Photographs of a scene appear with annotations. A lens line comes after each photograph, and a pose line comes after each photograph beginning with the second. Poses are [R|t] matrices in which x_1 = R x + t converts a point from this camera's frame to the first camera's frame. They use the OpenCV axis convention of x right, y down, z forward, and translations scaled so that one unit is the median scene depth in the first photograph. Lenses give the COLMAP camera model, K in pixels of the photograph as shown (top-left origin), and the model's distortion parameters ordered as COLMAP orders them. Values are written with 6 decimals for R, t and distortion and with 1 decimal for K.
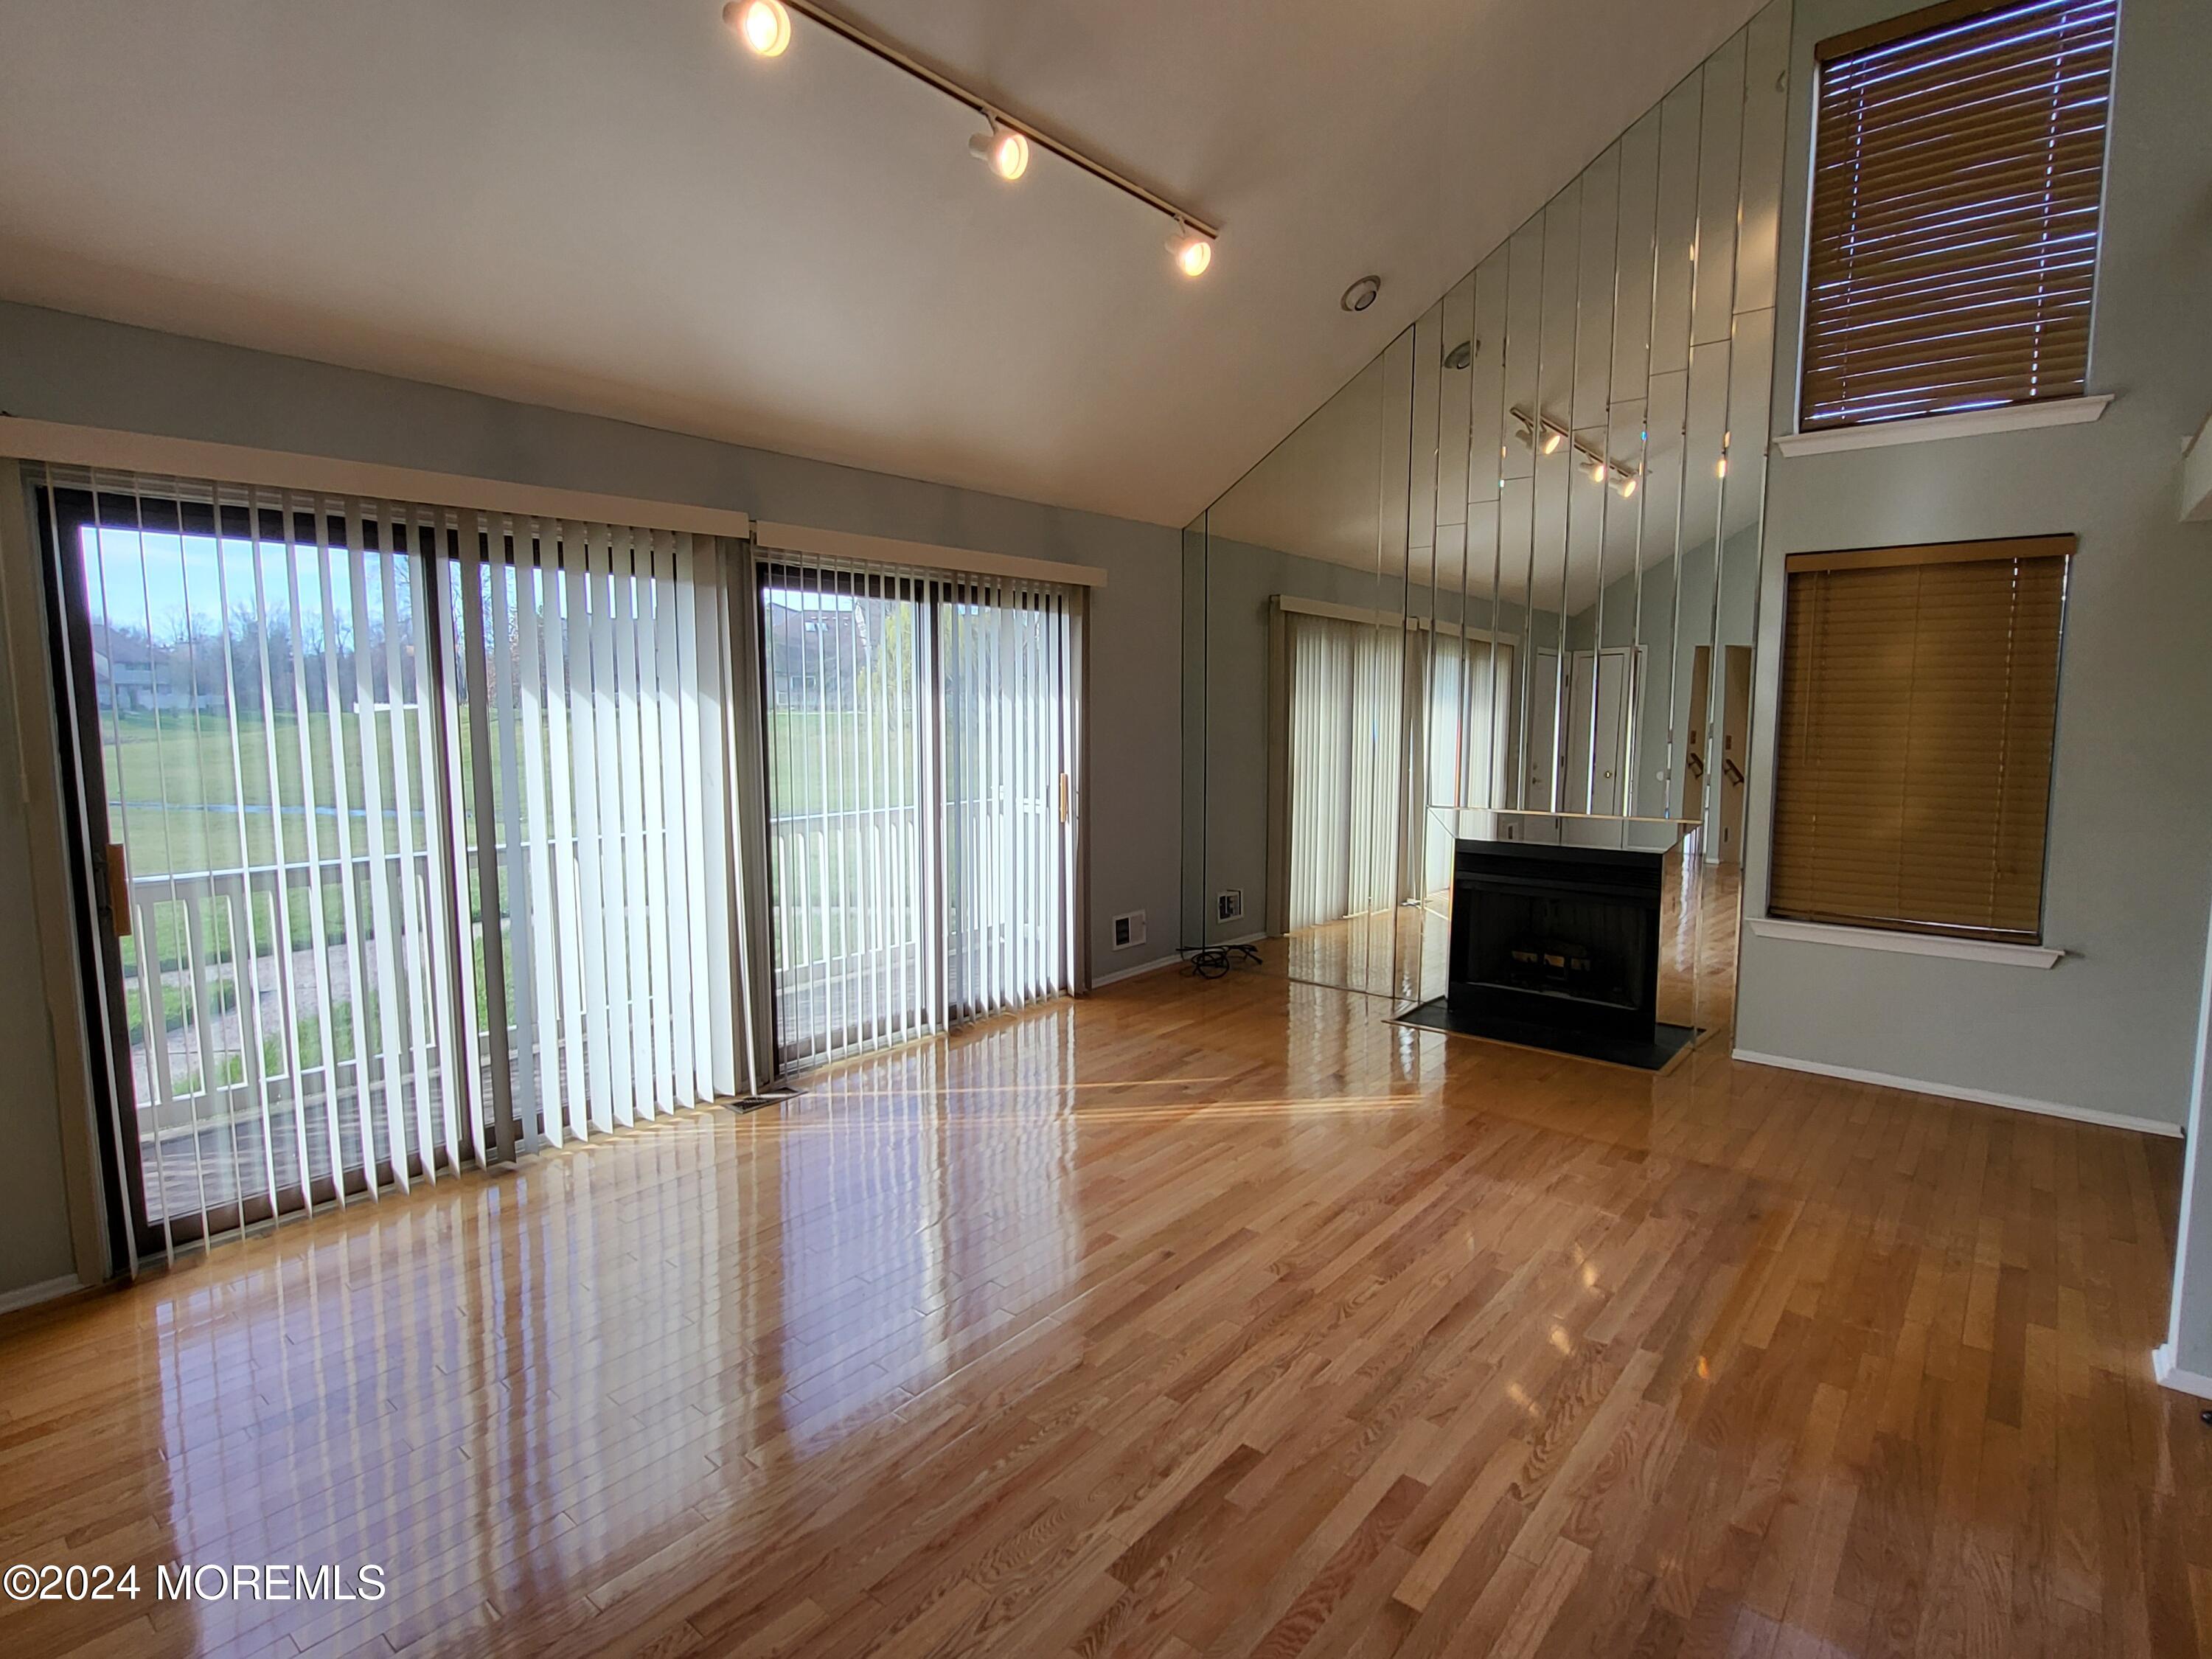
lens RADIAL K [[1135.8, 0, 1098.4], [0, 1135.8, 824.5], [0, 0, 1]] dist [-0.001988, -0.000791]
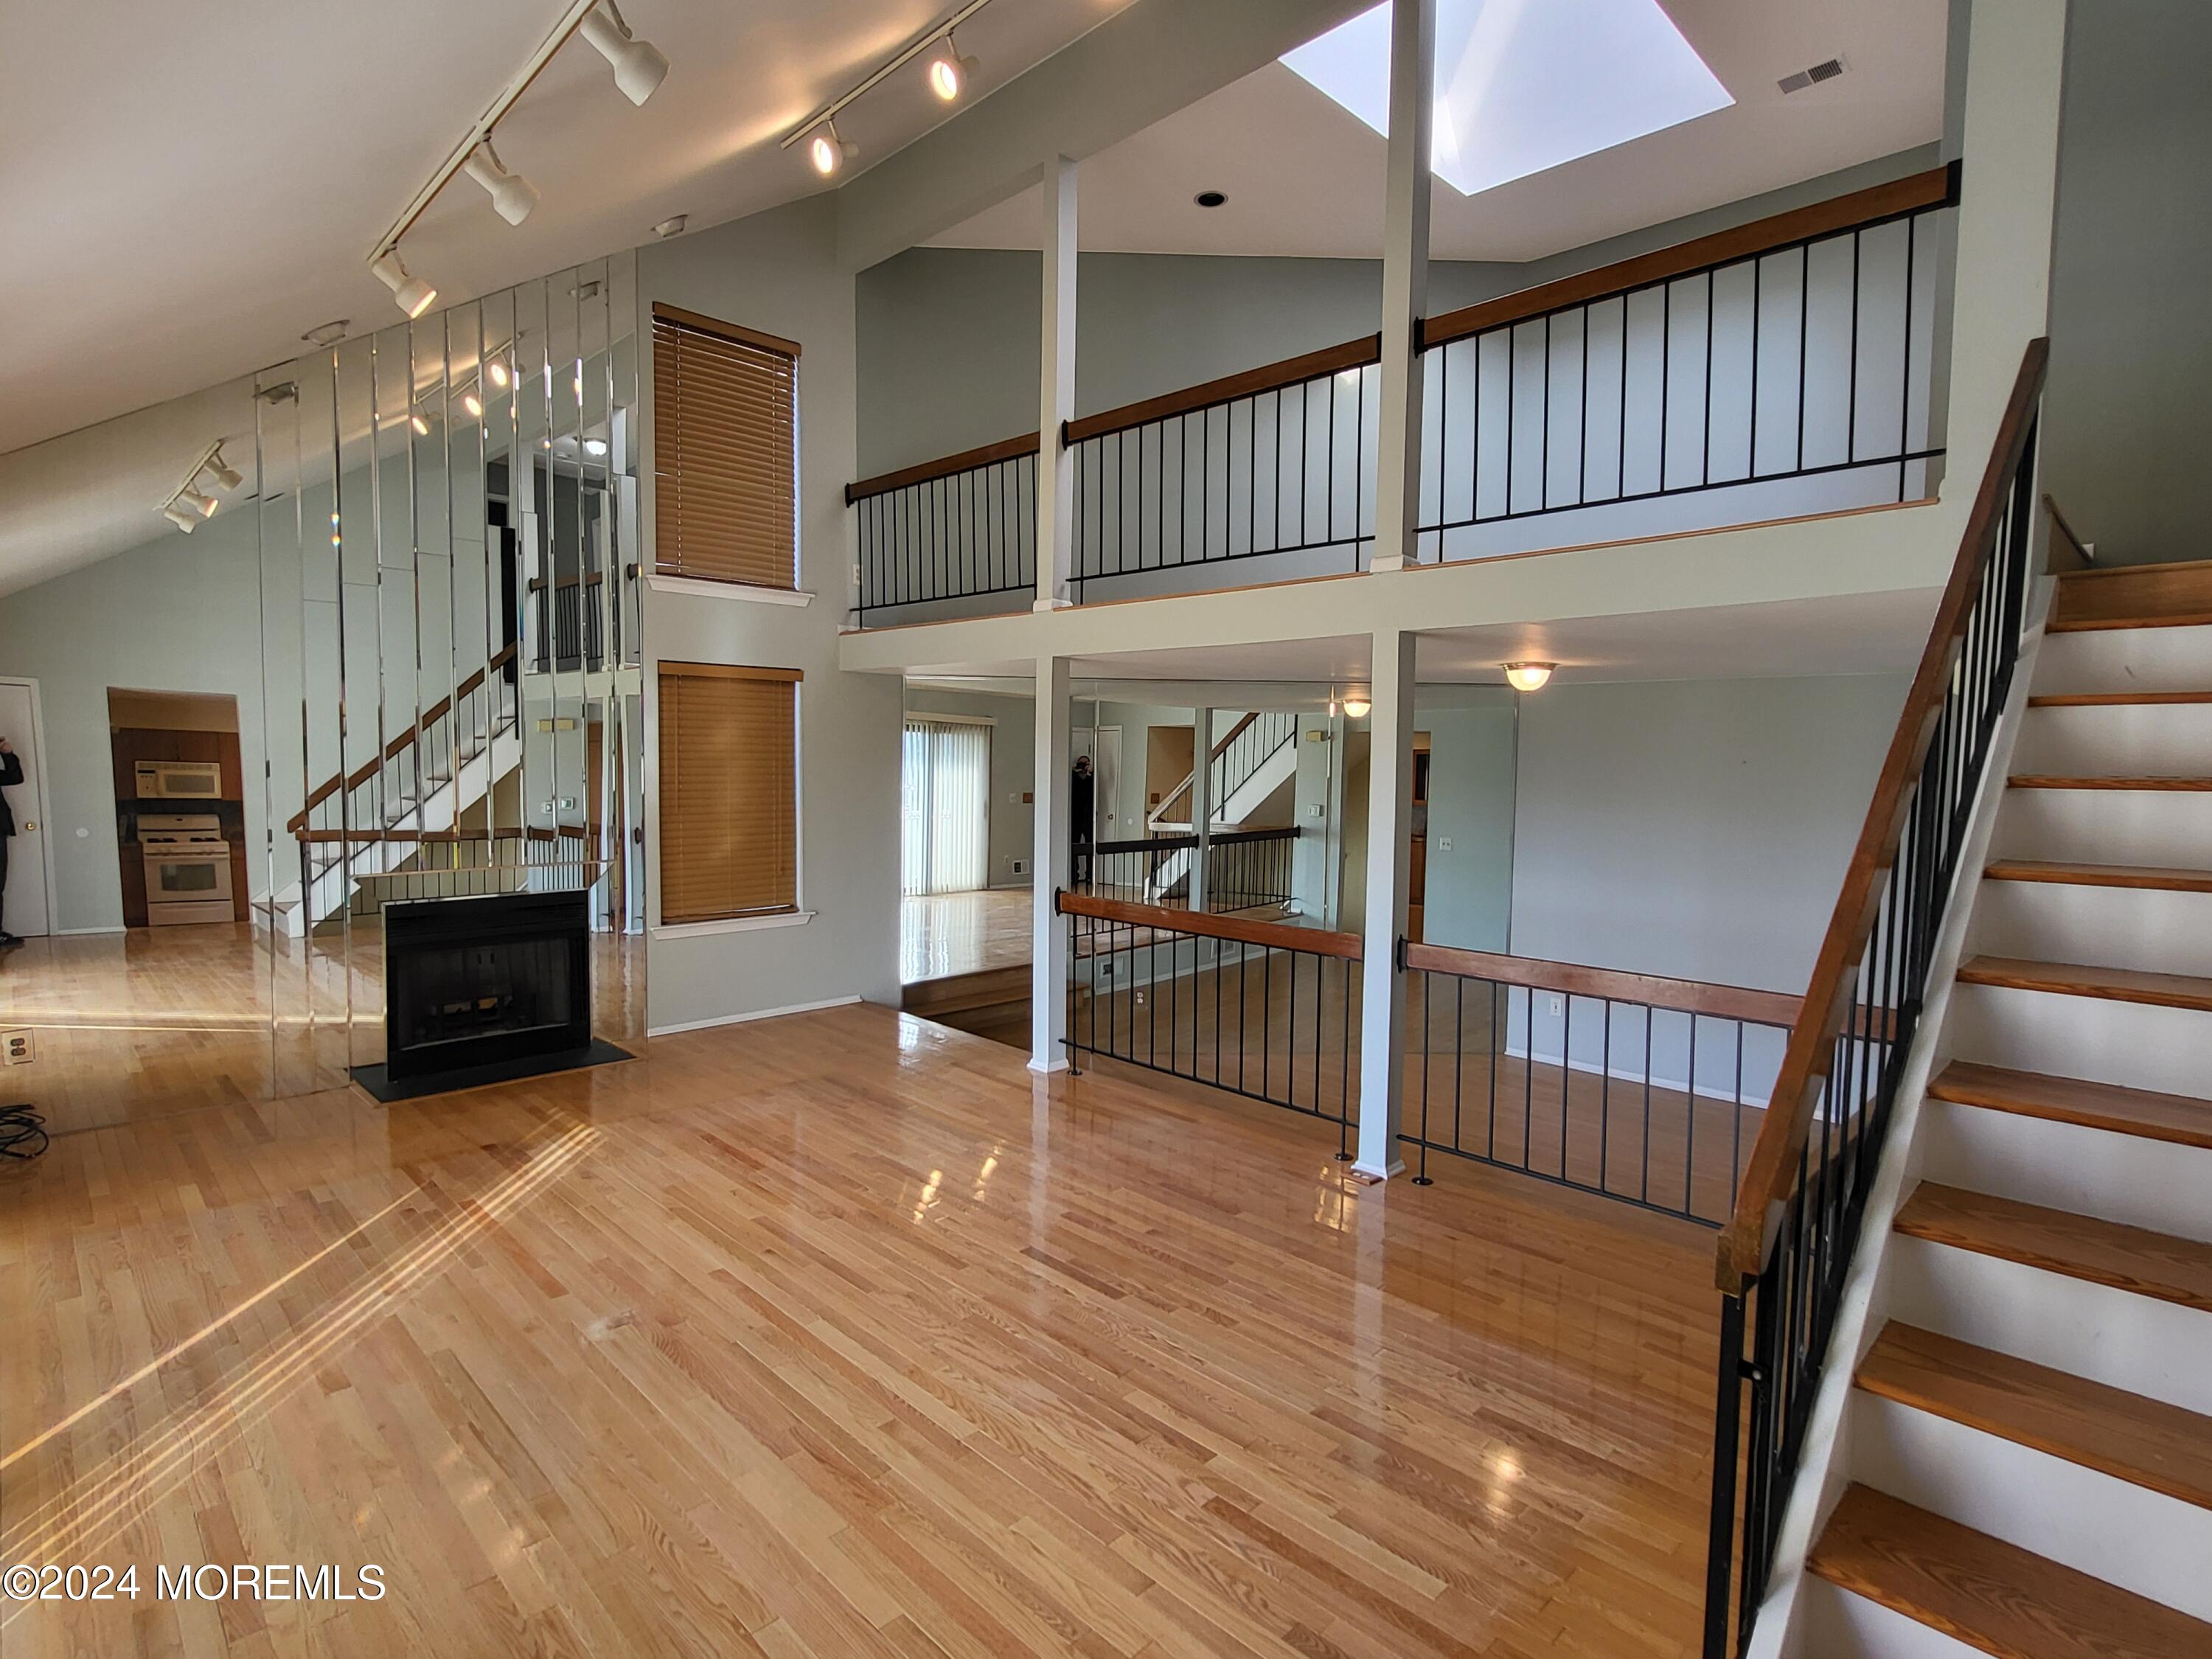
lens RADIAL K [[1135.8, 0, 1098.4], [0, 1135.8, 824.5], [0, 0, 1]] dist [-0.001988, -0.000791]
pose [[0.101577, -0.062927, 0.992836, -0.754756], [0.093480, 0.994185, 0.053449, -0.066662], [-0.990426, 0.087381, 0.106869, 0.359486]]
